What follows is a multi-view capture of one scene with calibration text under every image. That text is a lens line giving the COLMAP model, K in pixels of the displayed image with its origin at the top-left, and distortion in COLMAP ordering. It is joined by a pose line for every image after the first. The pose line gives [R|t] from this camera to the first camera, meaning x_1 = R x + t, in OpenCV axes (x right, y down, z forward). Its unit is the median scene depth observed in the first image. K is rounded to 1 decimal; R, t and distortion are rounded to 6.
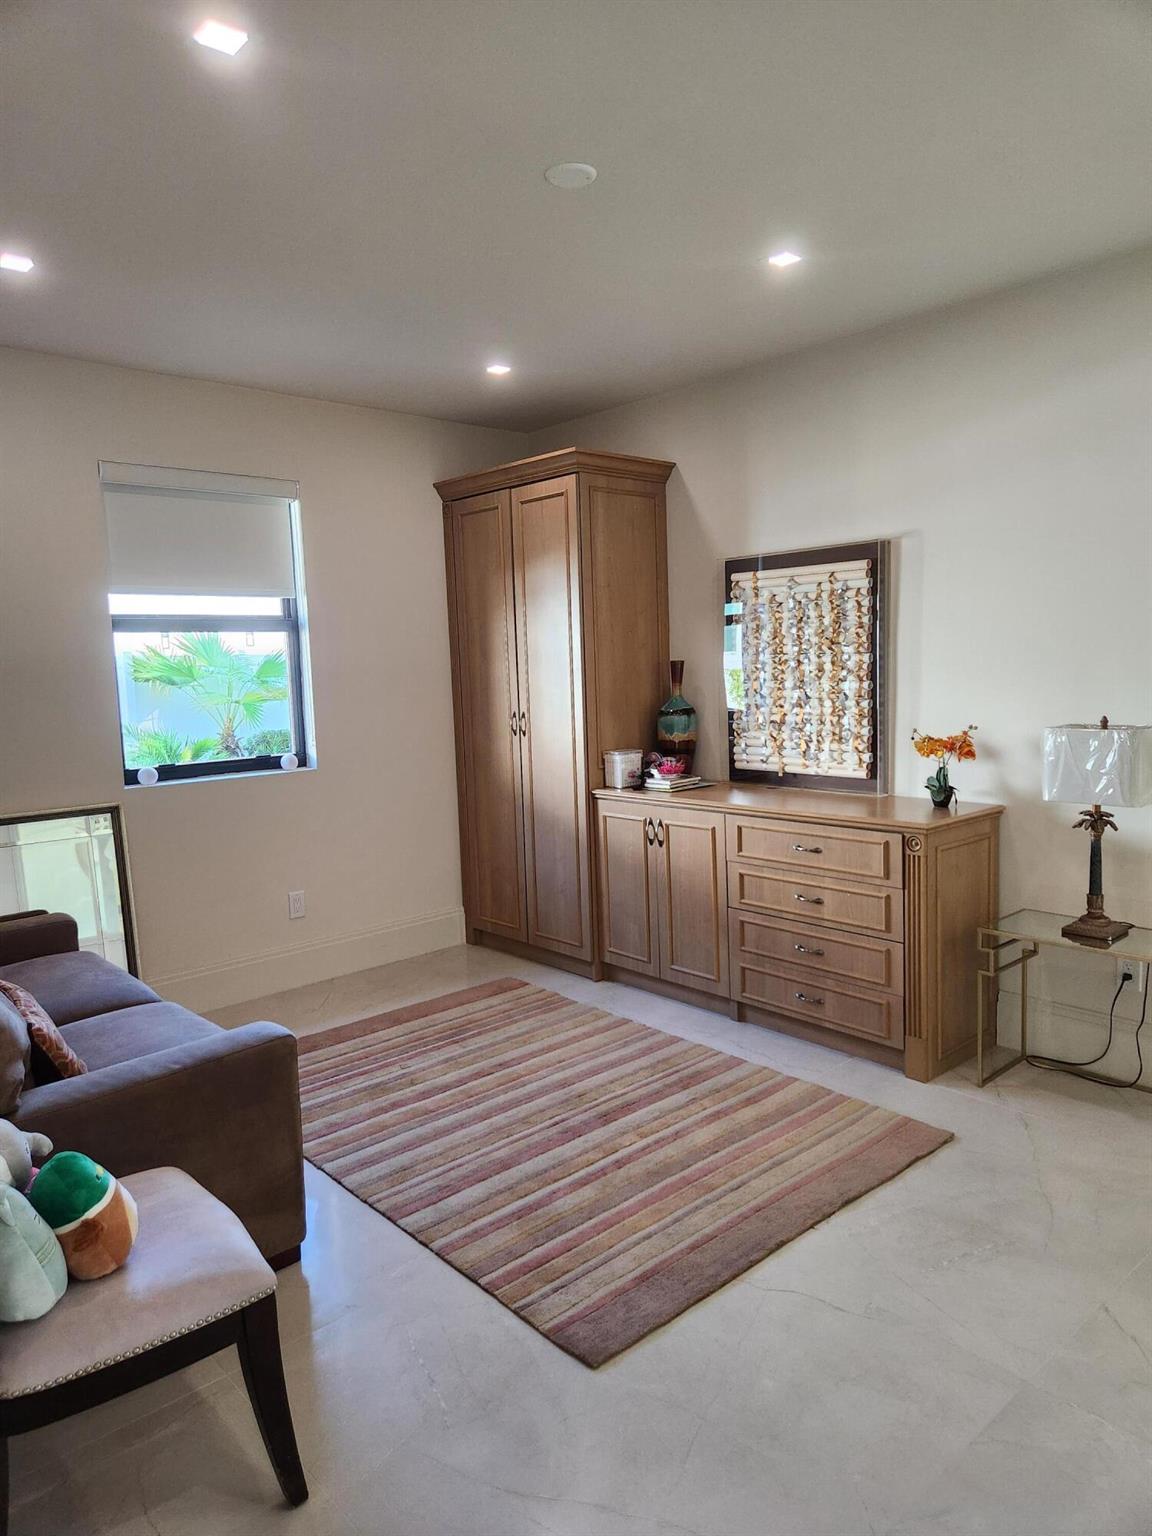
lens RADIAL K [[1029.8, 0, 574.5], [0, 1029.8, 770.3], [0, 0, 1]] dist [0.034249, -0.002532]
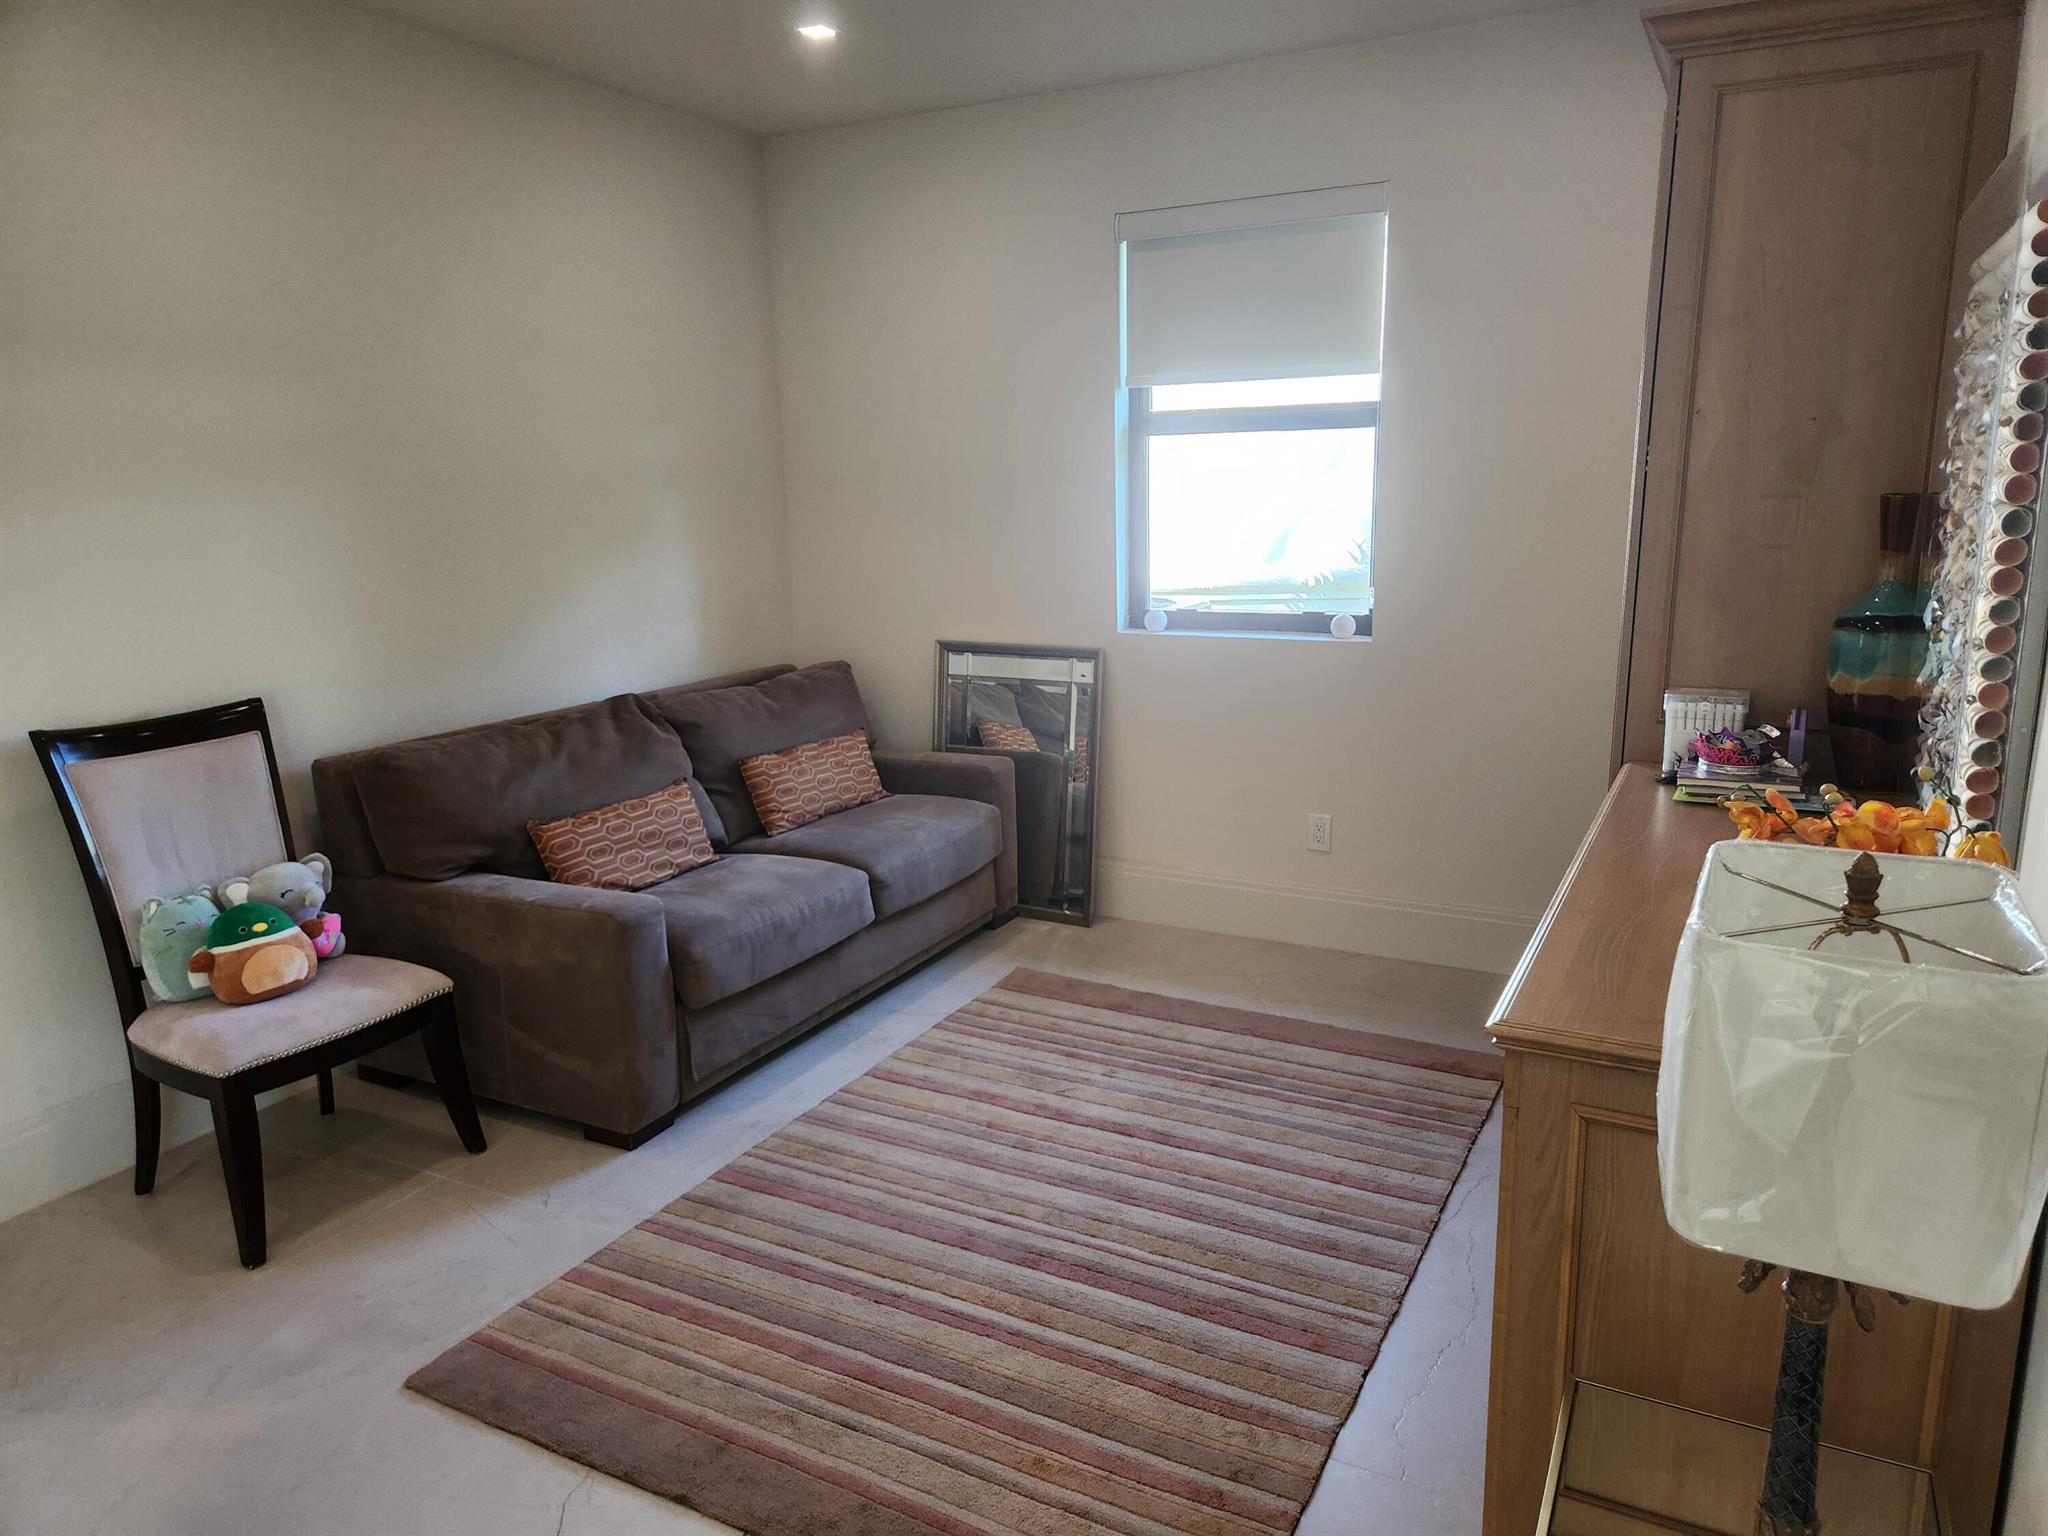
lens RADIAL K [[1373.1, 0, 1021.0], [0, 1373.1, 775.5], [0, 0, 1]] dist [0.034249, -0.002532]
pose [[0.334596, 0.227398, -0.914514, 0.551458], [-0.092699, 0.973685, 0.208195, -0.088891], [0.937791, 0.015113, 0.346871, 0.541939]]
